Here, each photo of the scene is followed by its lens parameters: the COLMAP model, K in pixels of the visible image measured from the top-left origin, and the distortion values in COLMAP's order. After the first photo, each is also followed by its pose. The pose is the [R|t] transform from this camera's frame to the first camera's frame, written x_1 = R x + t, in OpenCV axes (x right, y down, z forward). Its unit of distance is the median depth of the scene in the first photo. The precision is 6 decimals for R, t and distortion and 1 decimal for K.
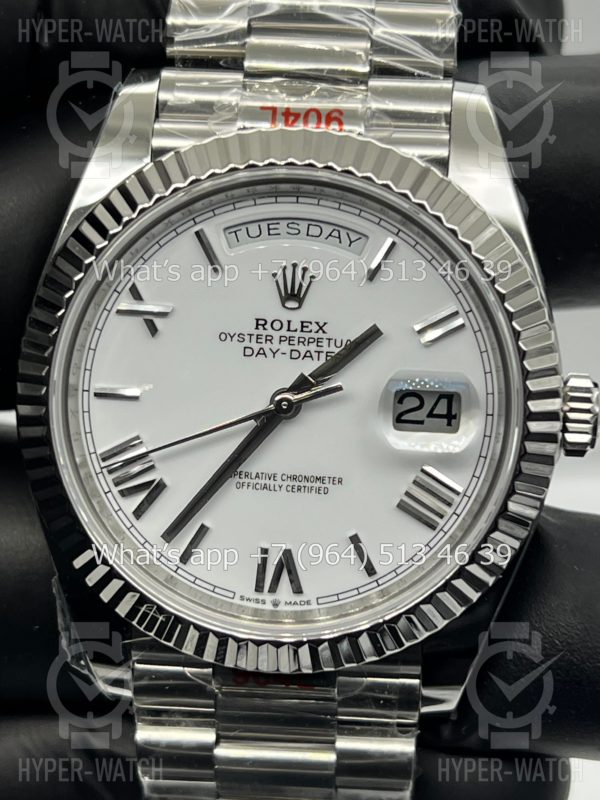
lens RADIAL K [[1850.1, 0, 300.6], [0, 1850.1, 403.3], [0, 0, 1]] dist [0.271737, 0.000000]
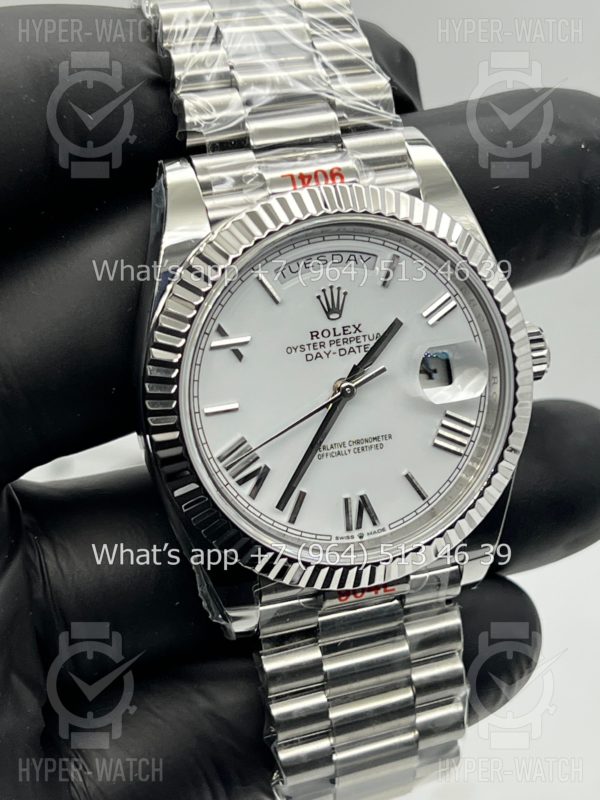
lens RADIAL K [[1850.1, 0, 299.3], [0, 1850.1, 403.9], [0, 0, 1]] dist [0.271737, 0.000000]
pose [[0.921476, -0.217807, 0.321624, -0.470570], [0.202333, 0.975943, 0.081219, -0.104825], [-0.331576, -0.009766, 0.943378, -0.254257]]
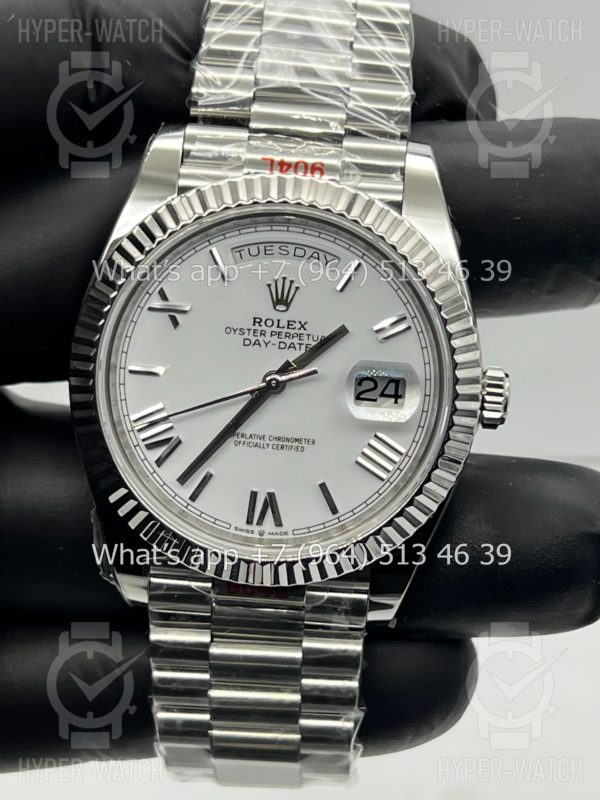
lens RADIAL K [[1850.1, 0, 302.5], [0, 1850.1, 401.7], [0, 0, 1]] dist [0.271737, 0.000000]
pose [[0.998855, 0.030210, 0.037107, -0.036443], [-0.030214, 0.999543, -0.000465, 0.013962], [-0.037104, -0.000657, 0.999311, -0.322726]]
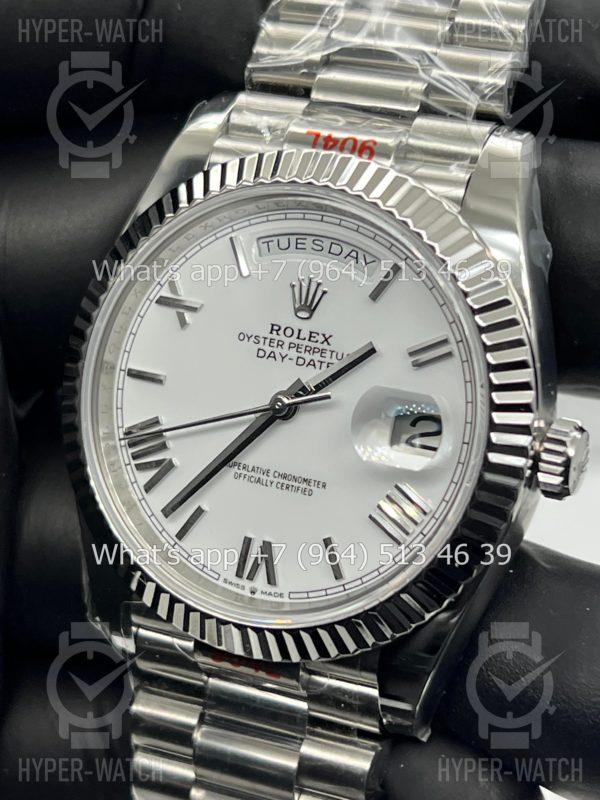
lens RADIAL K [[1850.1, 0, 300.3], [0, 1850.1, 396.0], [0, 0, 1]] dist [0.271737, 0.000000]
pose [[0.938467, 0.137188, -0.316952, 0.337554], [-0.155347, 0.987321, -0.032622, 0.028186], [0.308458, 0.079852, 0.947880, -0.010373]]
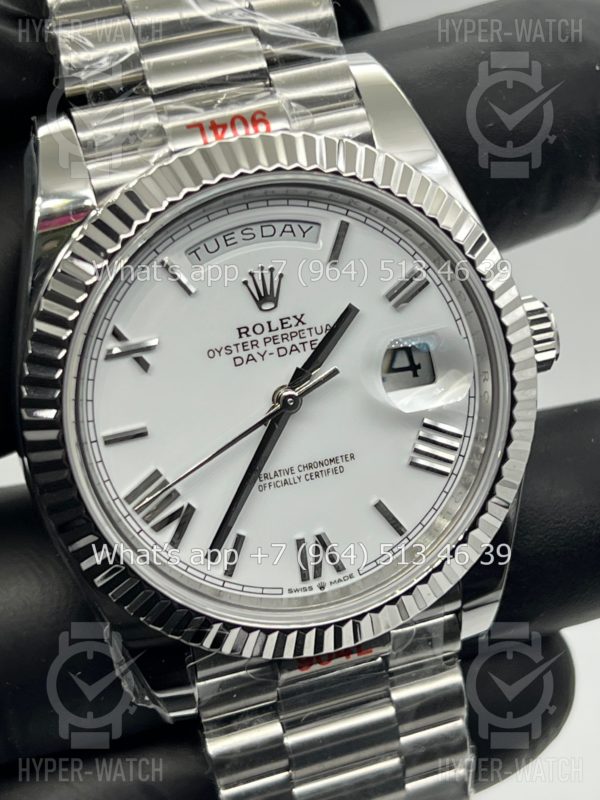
lens RADIAL K [[1850.1, 0, 298.5], [0, 1850.1, 401.0], [0, 0, 1]] dist [0.271737, 0.000000]
pose [[0.927933, -0.274893, 0.251743, -0.262121], [0.260859, 0.961339, 0.088209, -0.088647], [-0.266258, -0.016183, 0.963766, 0.000185]]
